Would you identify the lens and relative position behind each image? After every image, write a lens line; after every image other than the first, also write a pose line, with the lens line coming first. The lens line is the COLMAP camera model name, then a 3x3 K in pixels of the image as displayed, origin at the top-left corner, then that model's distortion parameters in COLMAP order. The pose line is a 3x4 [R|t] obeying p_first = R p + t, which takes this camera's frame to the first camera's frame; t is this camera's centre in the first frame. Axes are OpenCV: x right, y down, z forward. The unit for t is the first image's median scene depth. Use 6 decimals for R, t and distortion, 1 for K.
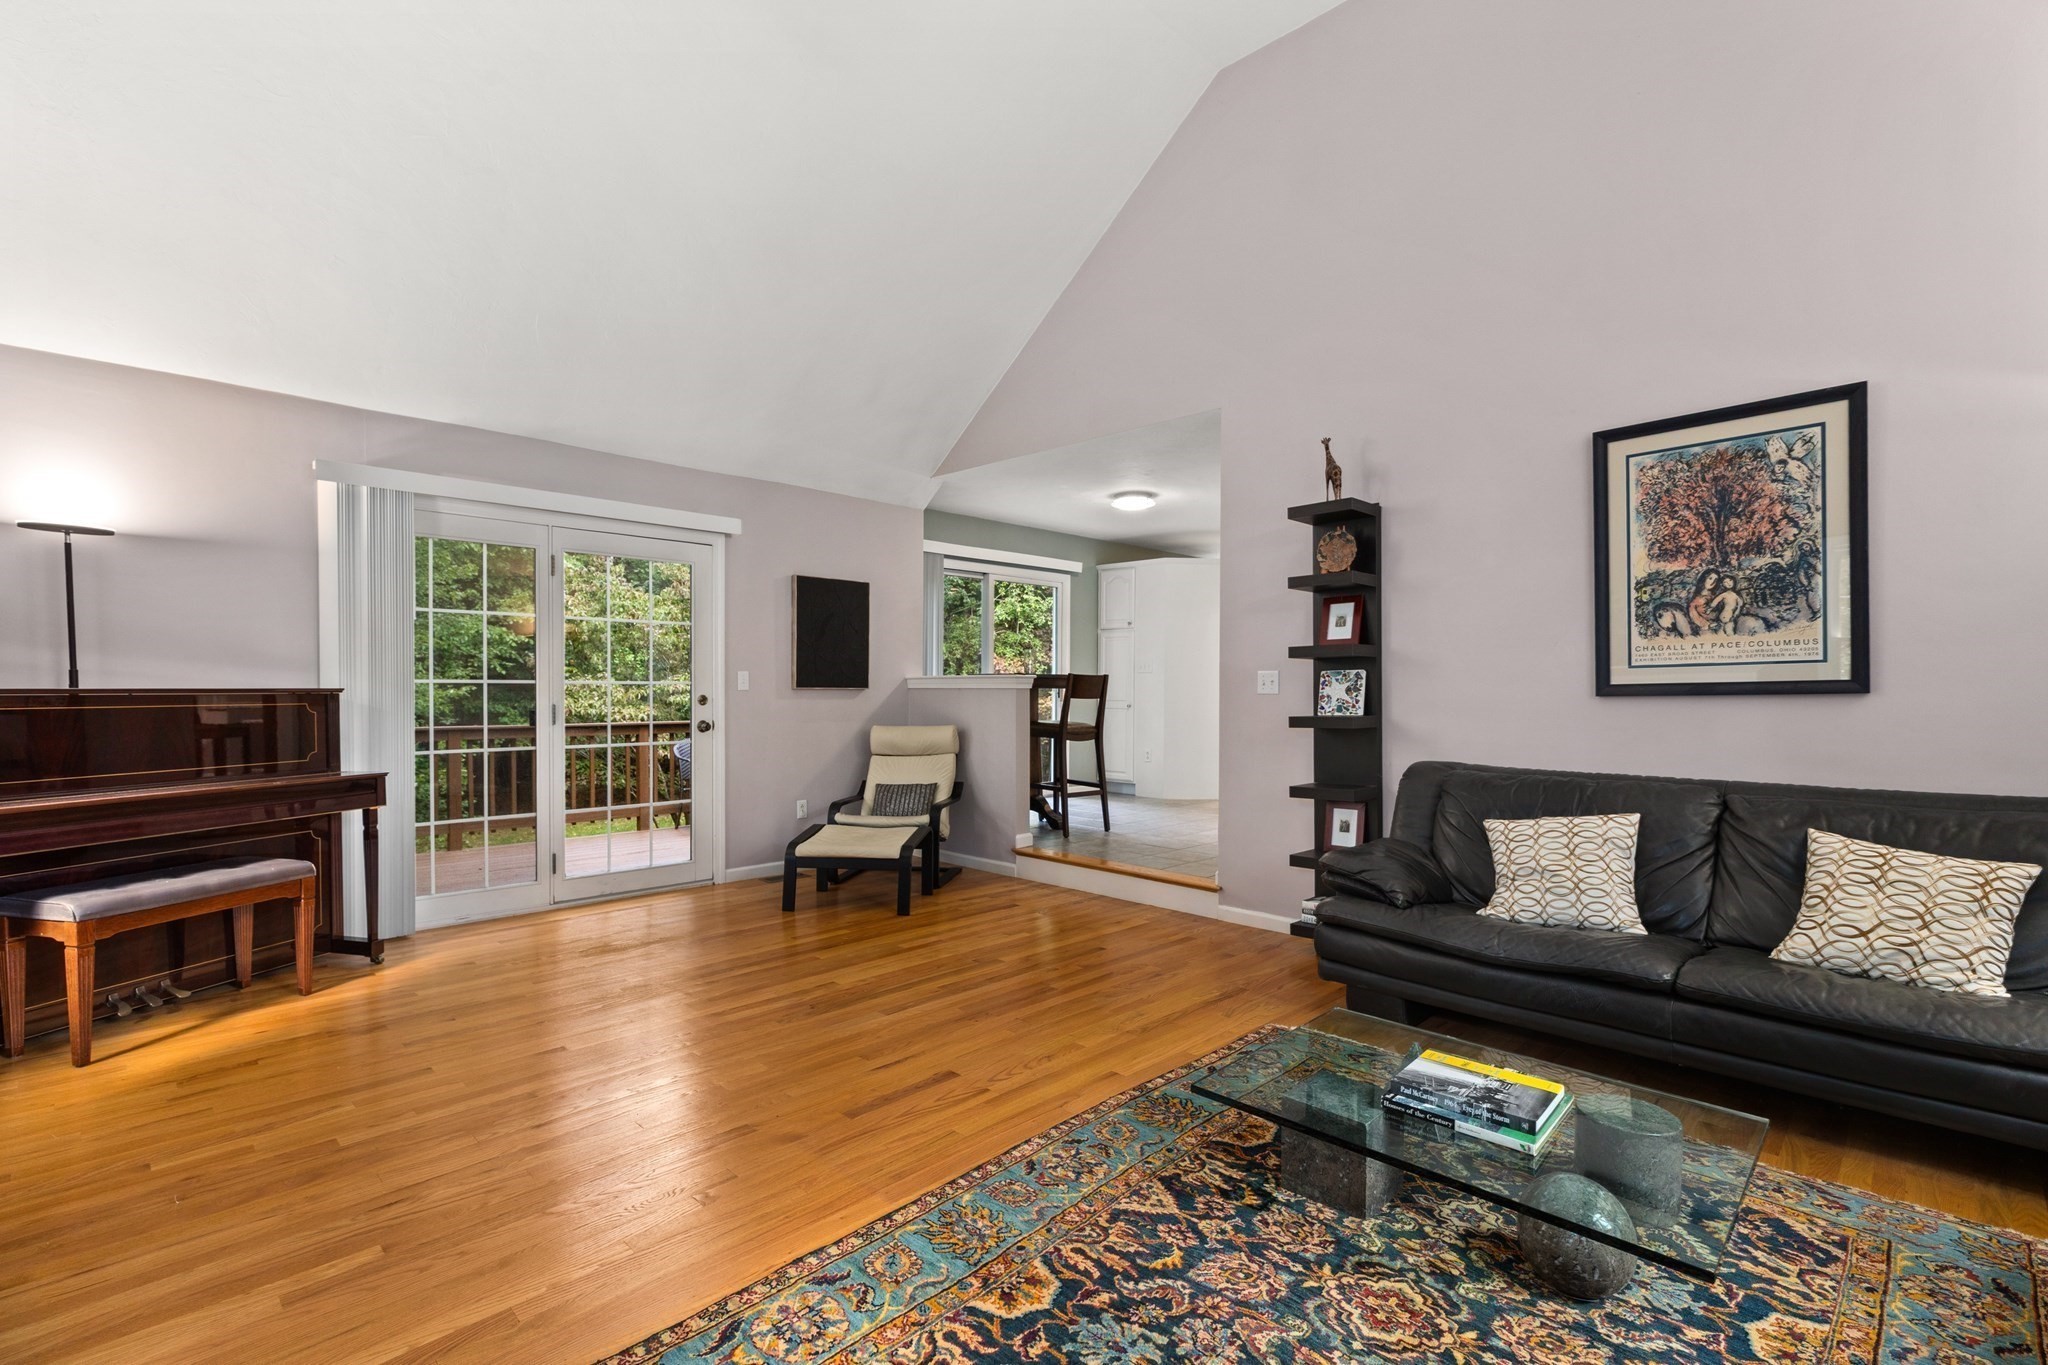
lens RADIAL K [[915.1, 0, 1009.9], [0, 915.1, 710.9], [0, 0, 1]] dist [0.005234, -0.000646]
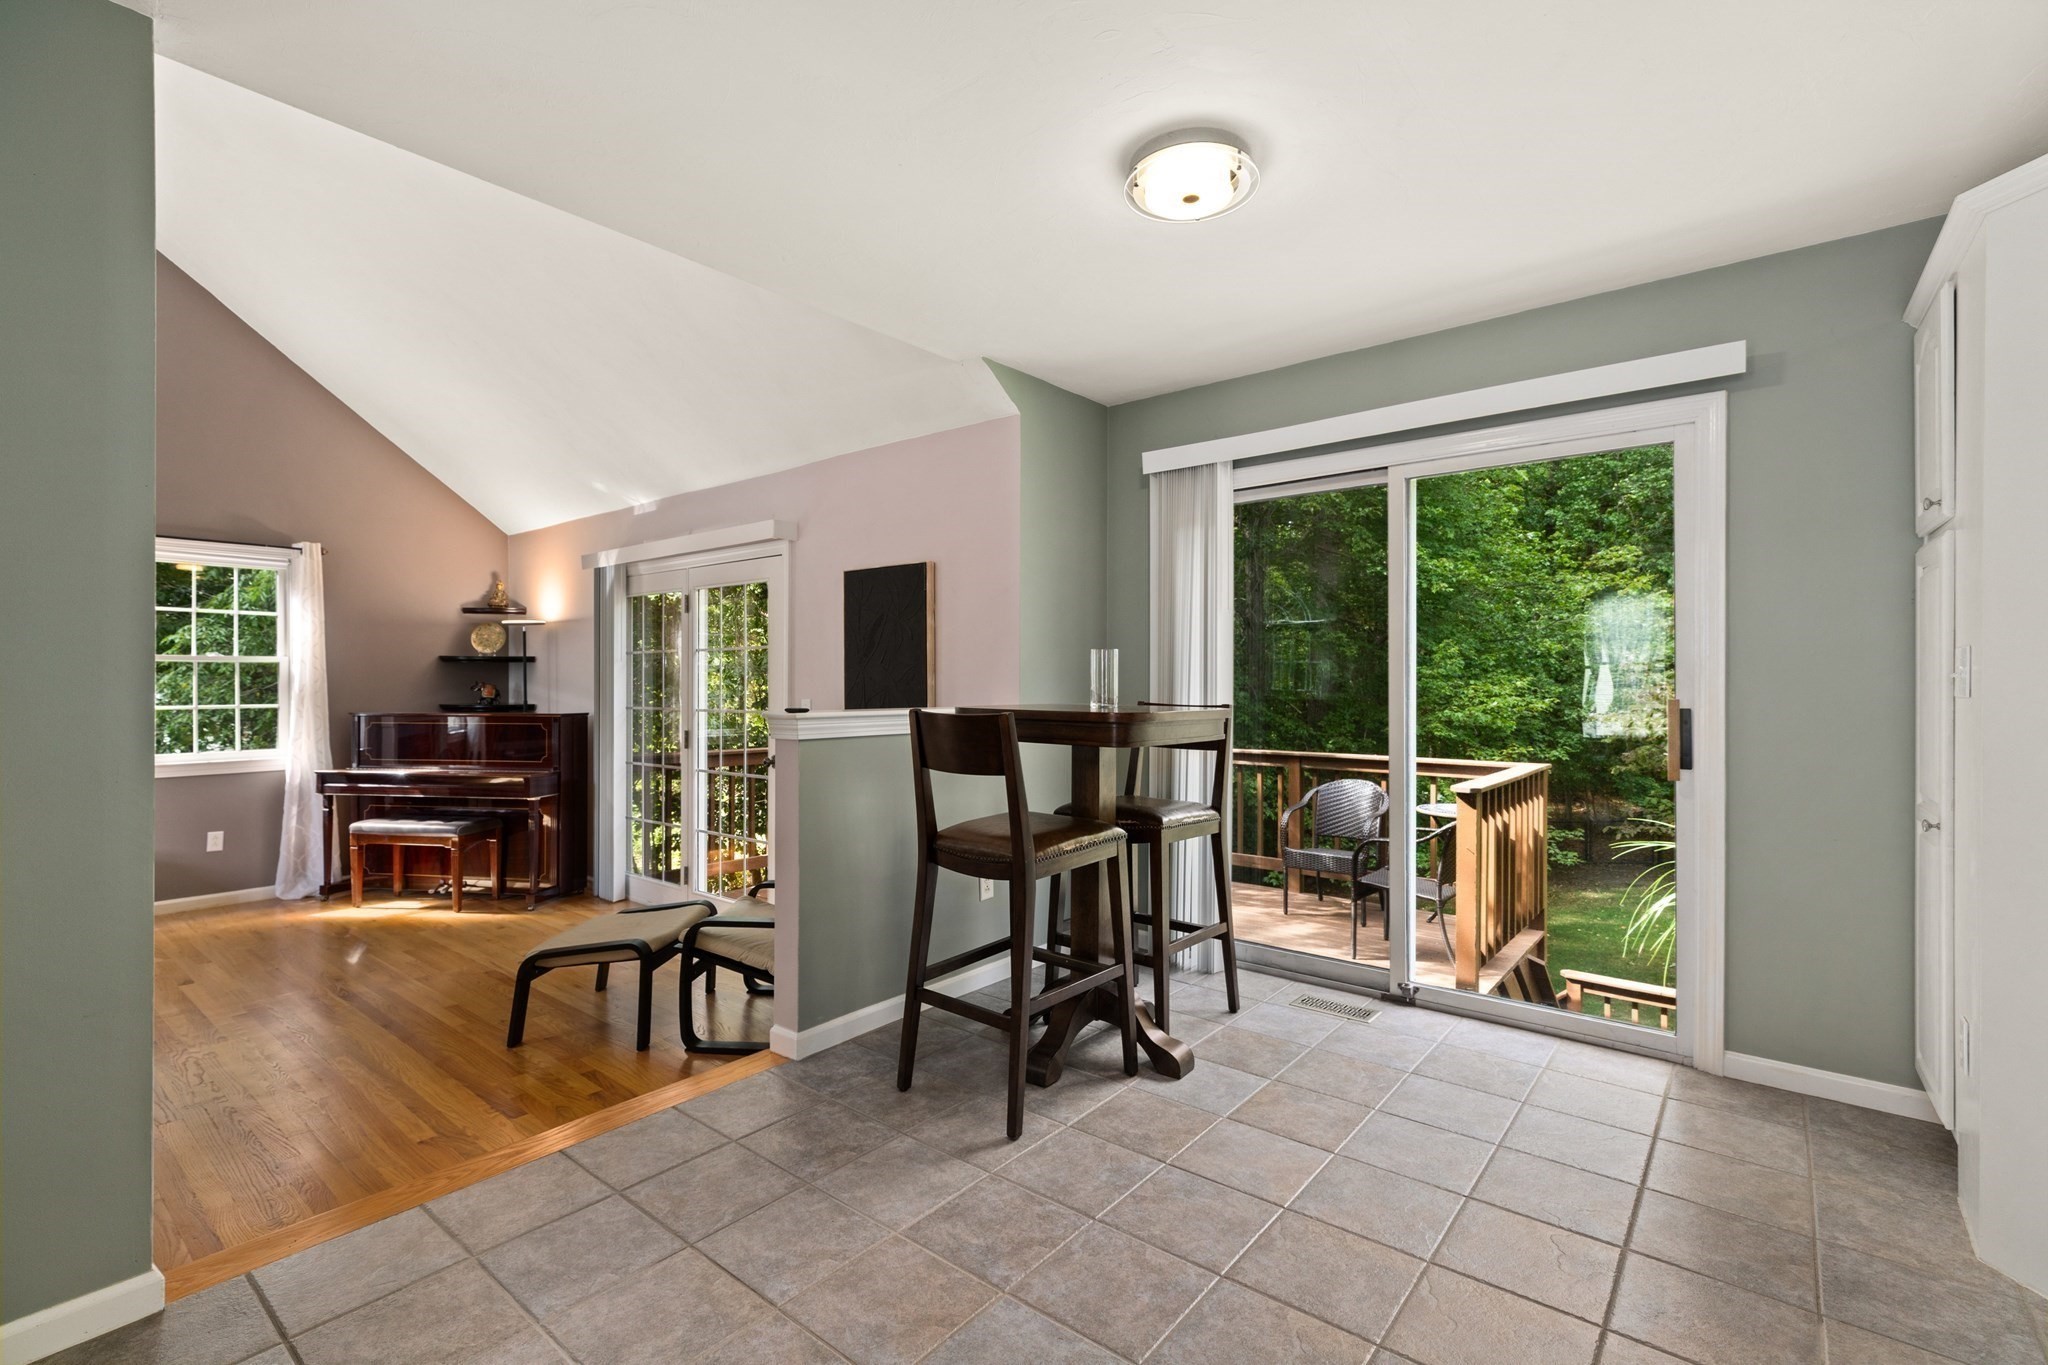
lens RADIAL K [[915.1, 0, 1021.6], [0, 915.1, 688.5], [0, 0, 1]] dist [0.005234, -0.000646]
pose [[0.089222, -0.000469, -0.996012, 0.998920], [-0.023186, 0.999728, -0.002548, -0.099853], [0.995742, 0.023321, 0.089187, 2.025056]]
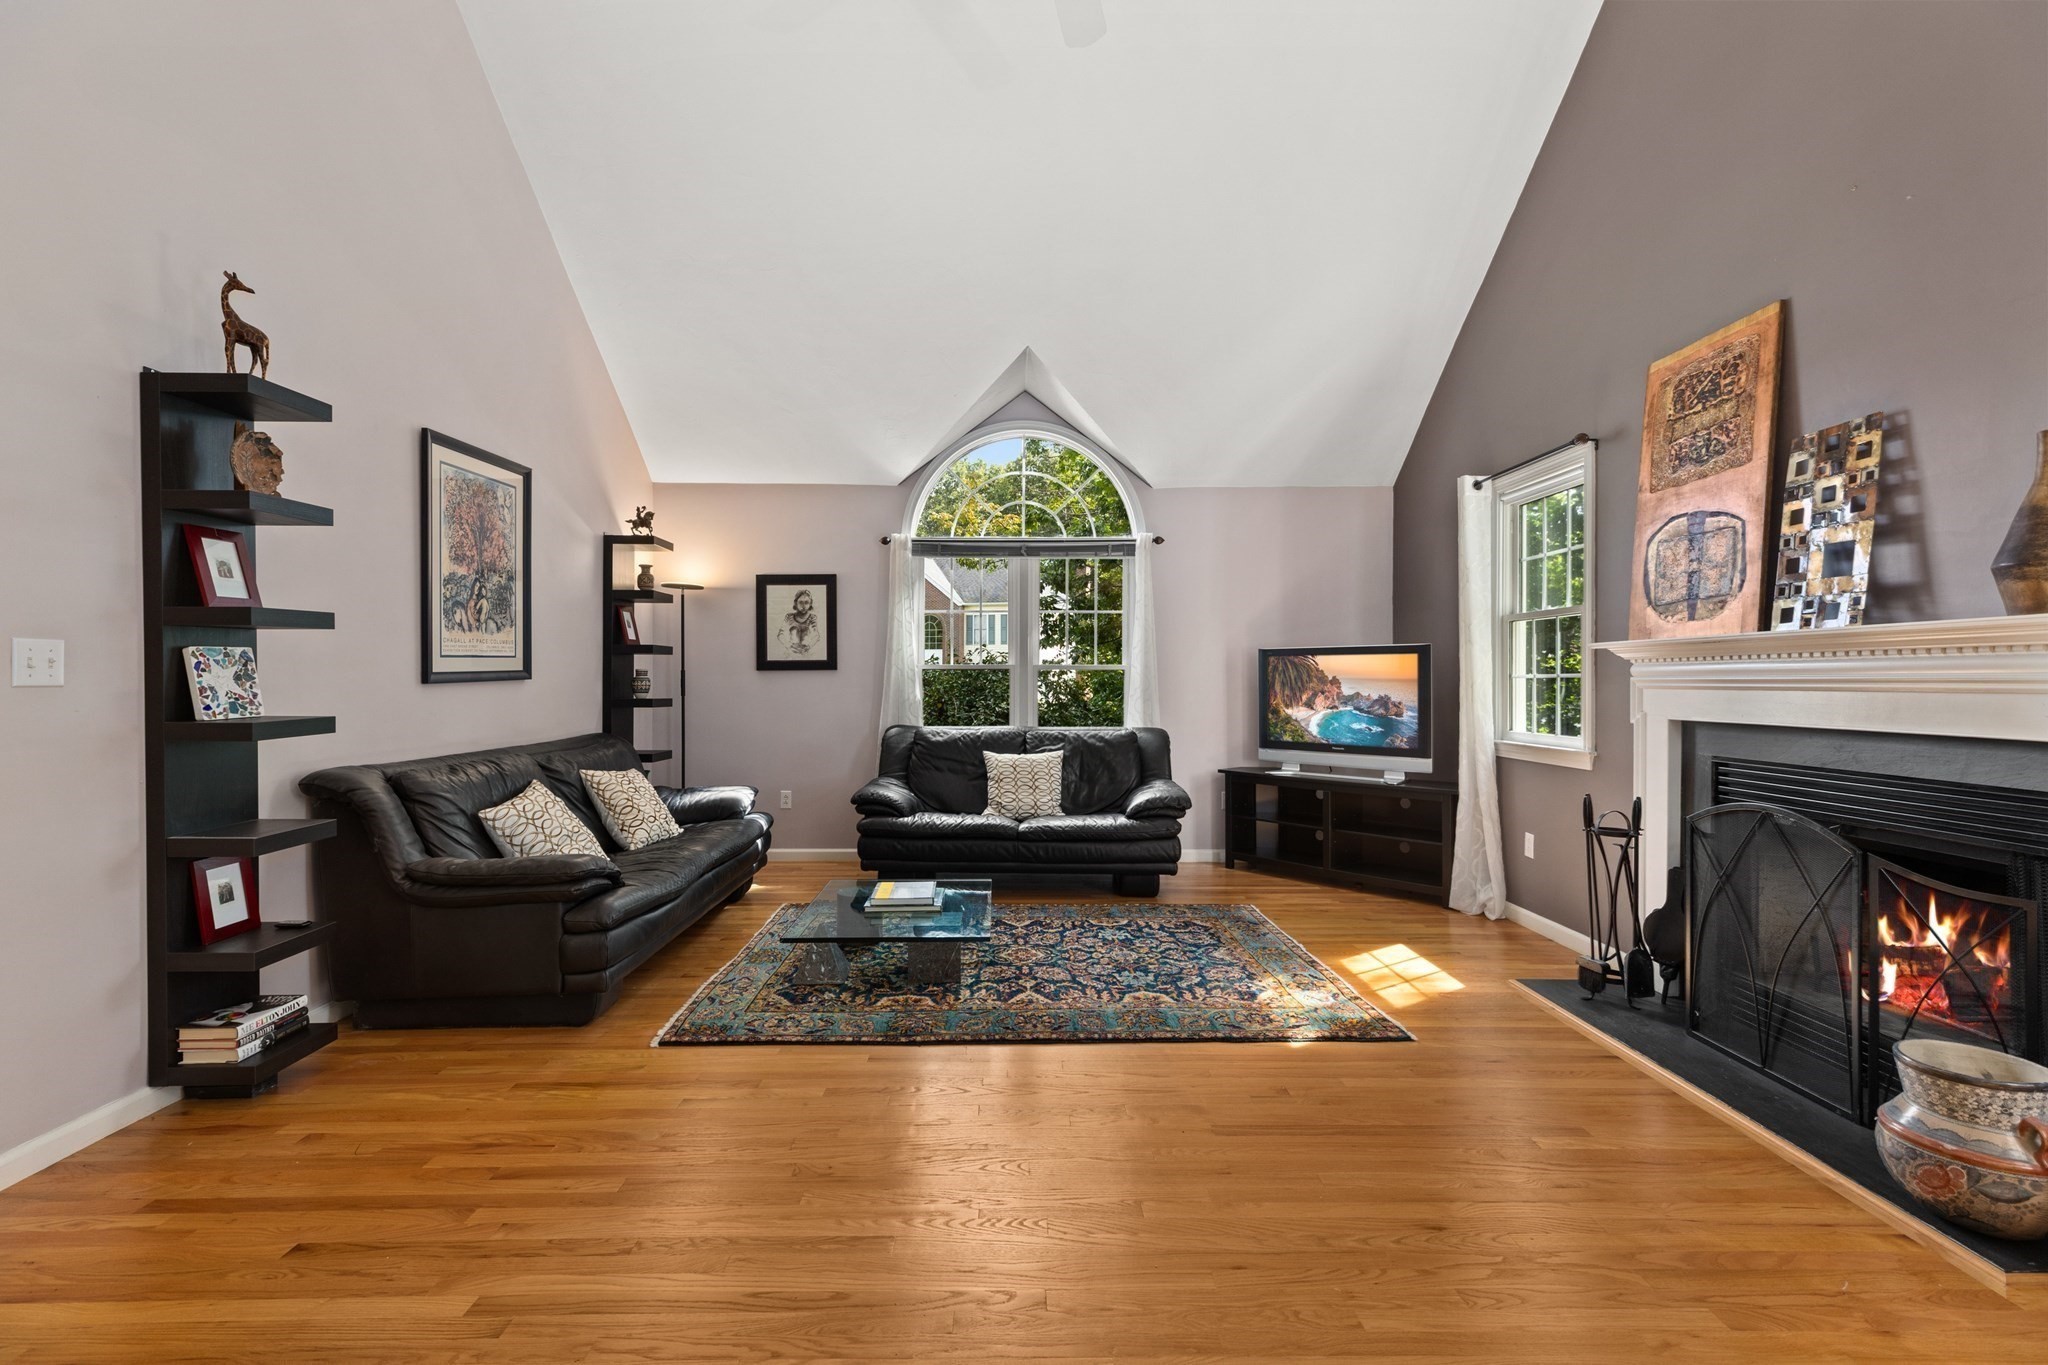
lens RADIAL K [[915.1, 0, 1029.4], [0, 915.1, 688.6], [0, 0, 1]] dist [0.005234, -0.000646]
pose [[-0.722959, -0.013462, 0.690760, -0.623678], [0.009826, 0.999509, 0.029763, -0.037916], [-0.690821, 0.028305, -0.722472, 1.410436]]
